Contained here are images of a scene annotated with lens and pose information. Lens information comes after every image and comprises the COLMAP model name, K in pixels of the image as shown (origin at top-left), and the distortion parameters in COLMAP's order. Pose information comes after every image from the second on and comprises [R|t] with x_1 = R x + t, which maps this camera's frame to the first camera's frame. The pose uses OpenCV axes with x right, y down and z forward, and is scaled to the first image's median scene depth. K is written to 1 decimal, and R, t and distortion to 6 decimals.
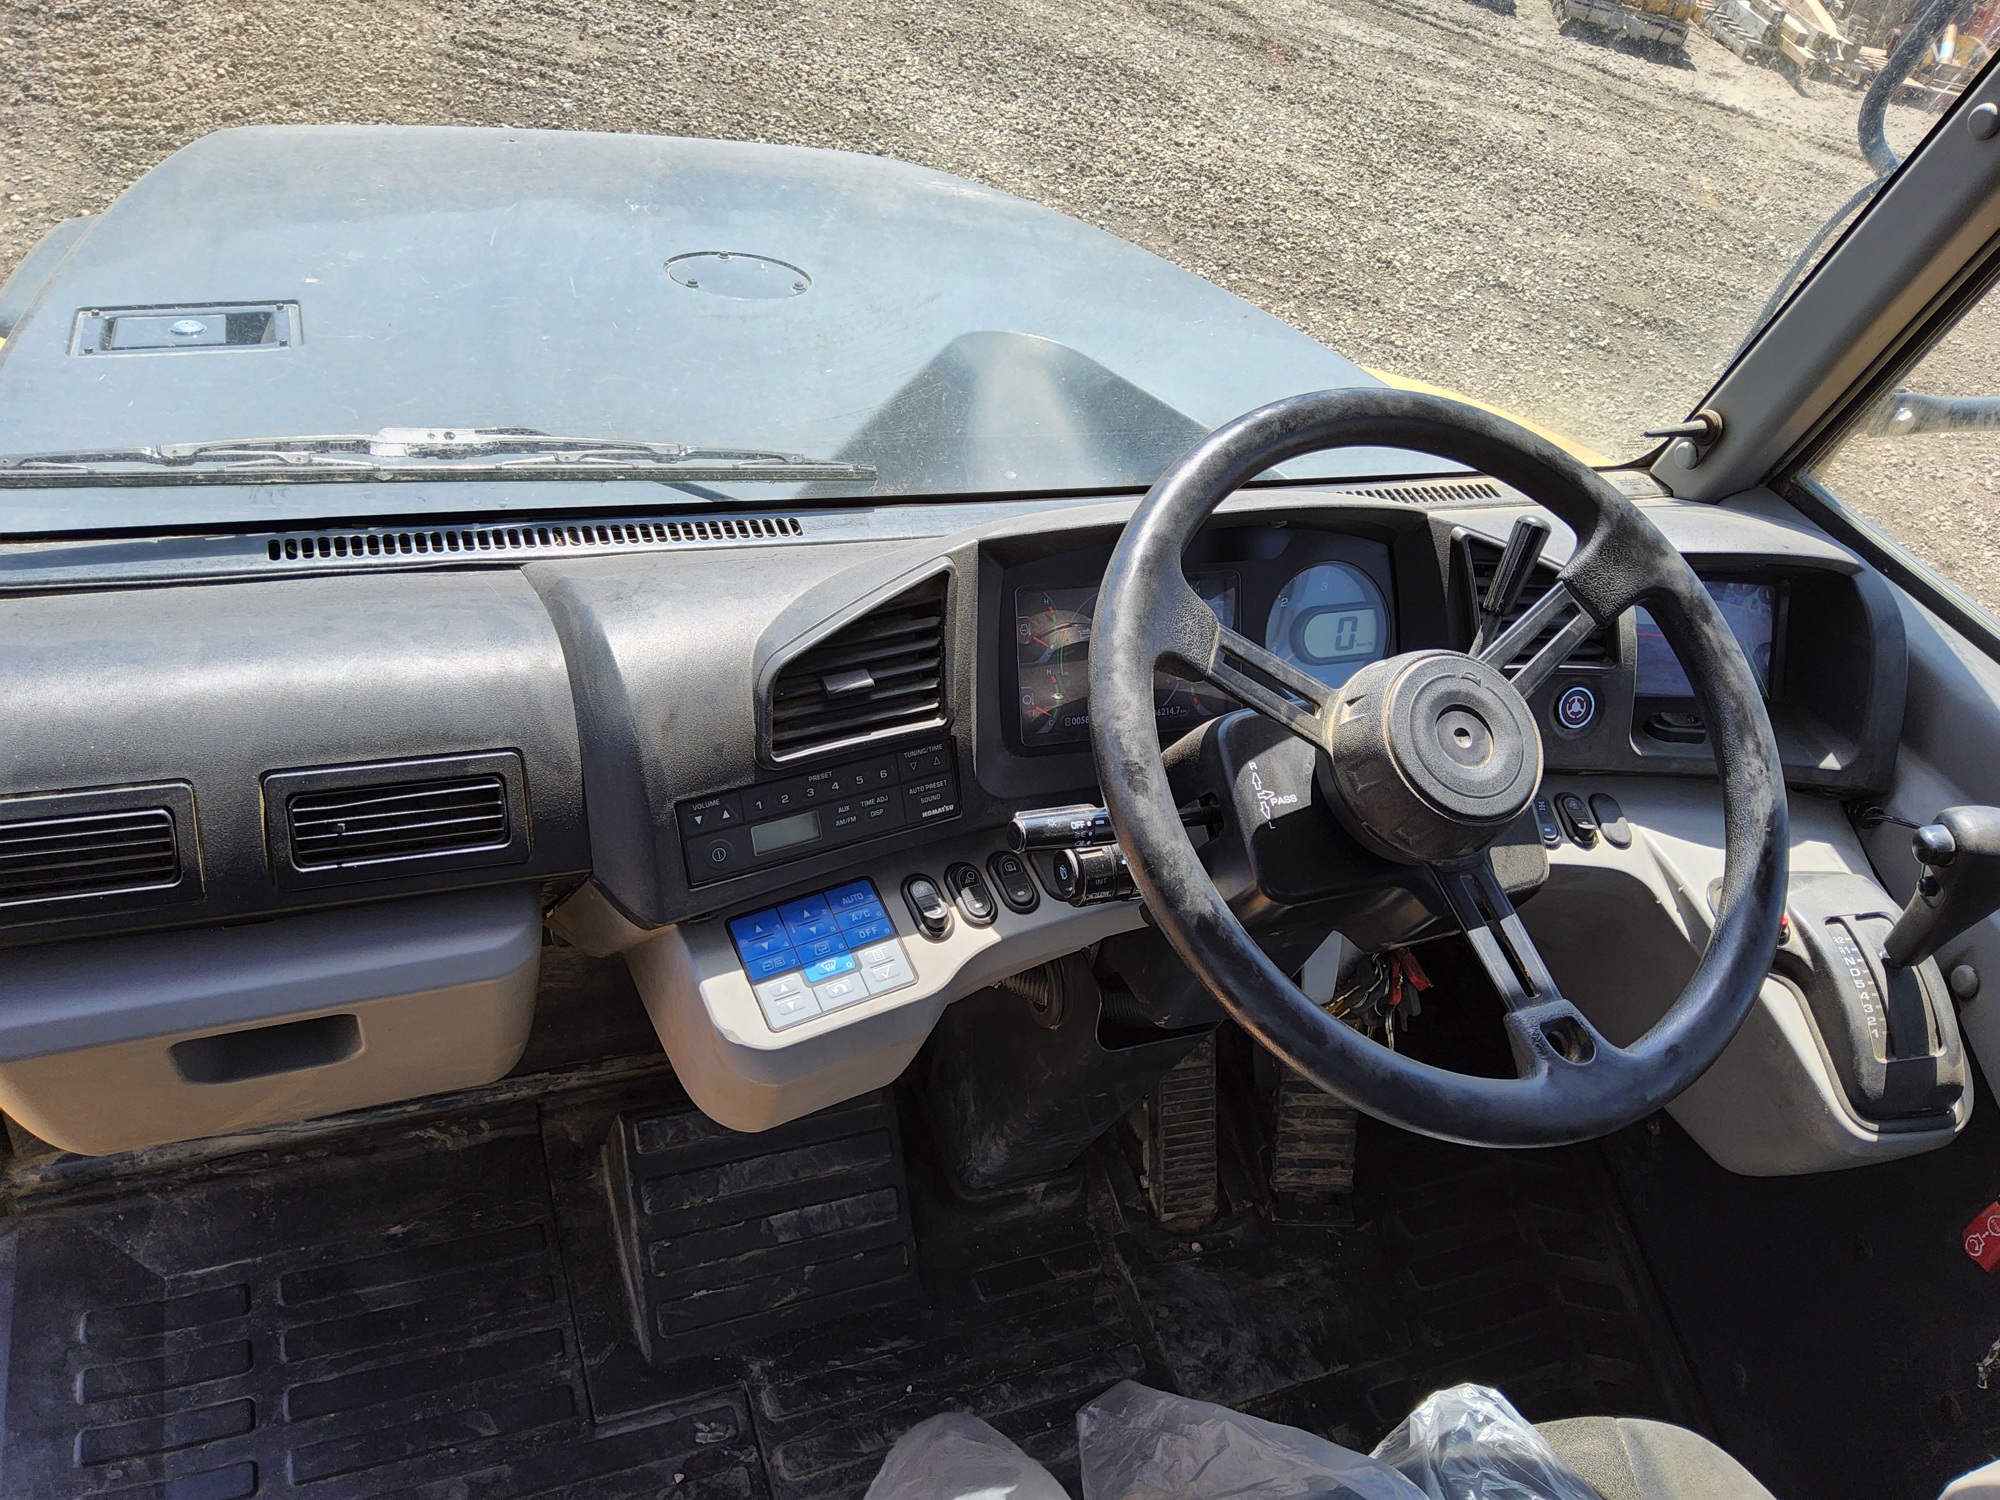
lens RADIAL K [[1498.3, 0, 1000.0], [0, 1498.3, 750.0], [0, 0, 1]] dist [0.071795, -0.109979]
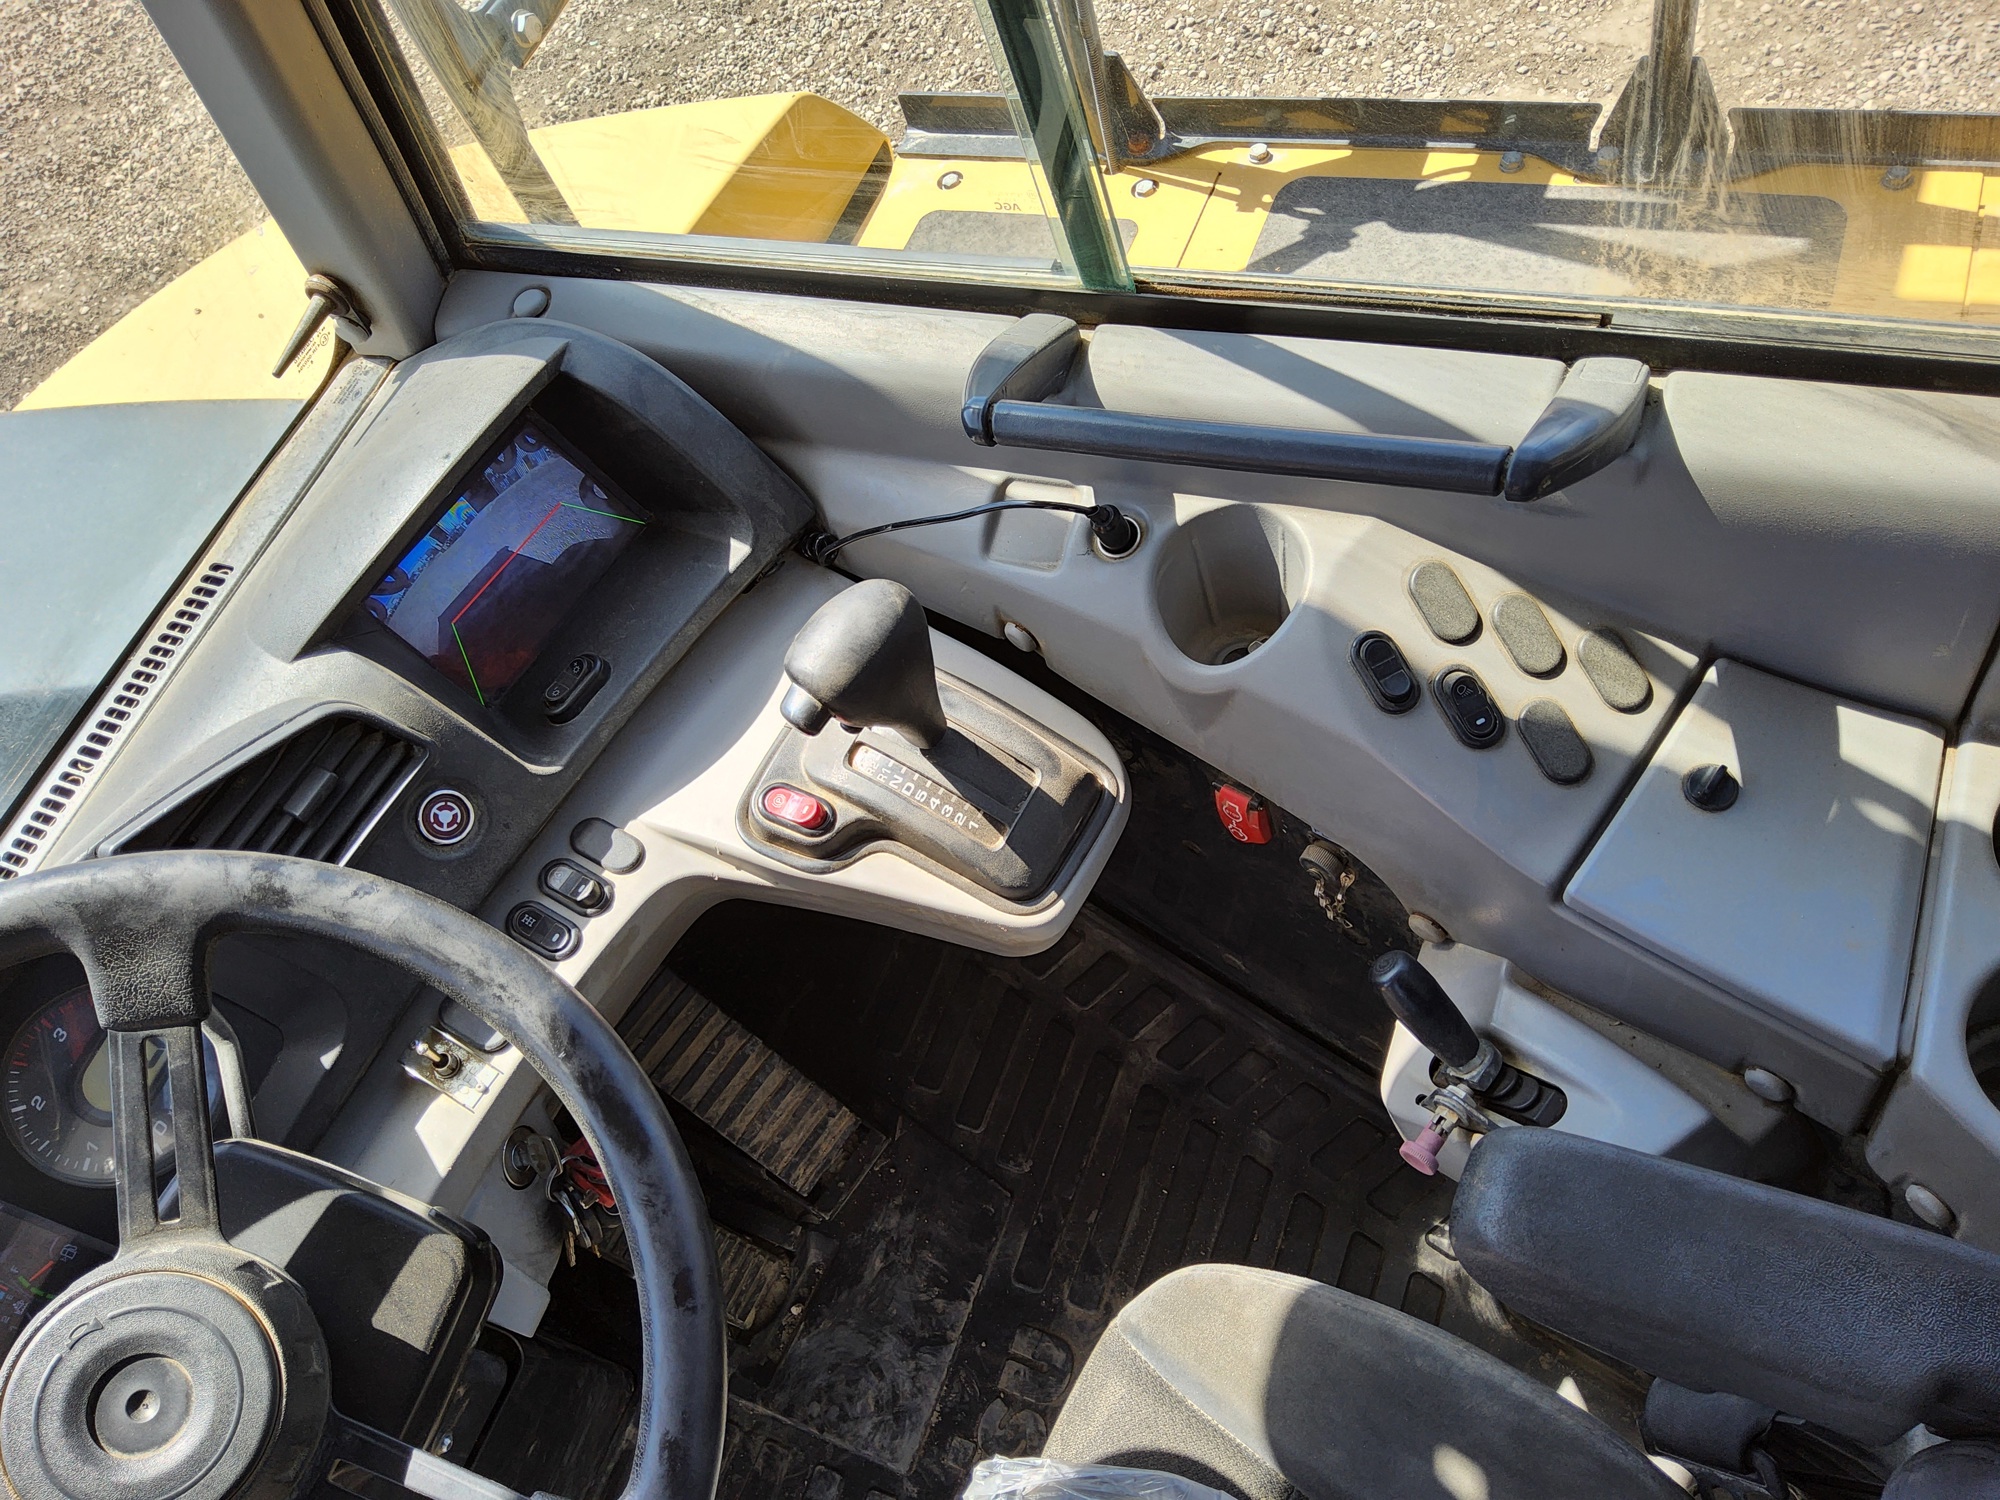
lens RADIAL K [[1495.8, 0, 1002.3], [0, 1495.8, 772.3], [0, 0, 1]] dist [0.022194, -0.042851]
pose [[0.608446, -0.790739, 0.067270, 0.552876], [0.737378, 0.594646, 0.320421, -0.082721], [-0.293371, -0.145355, 0.944884, 0.219262]]
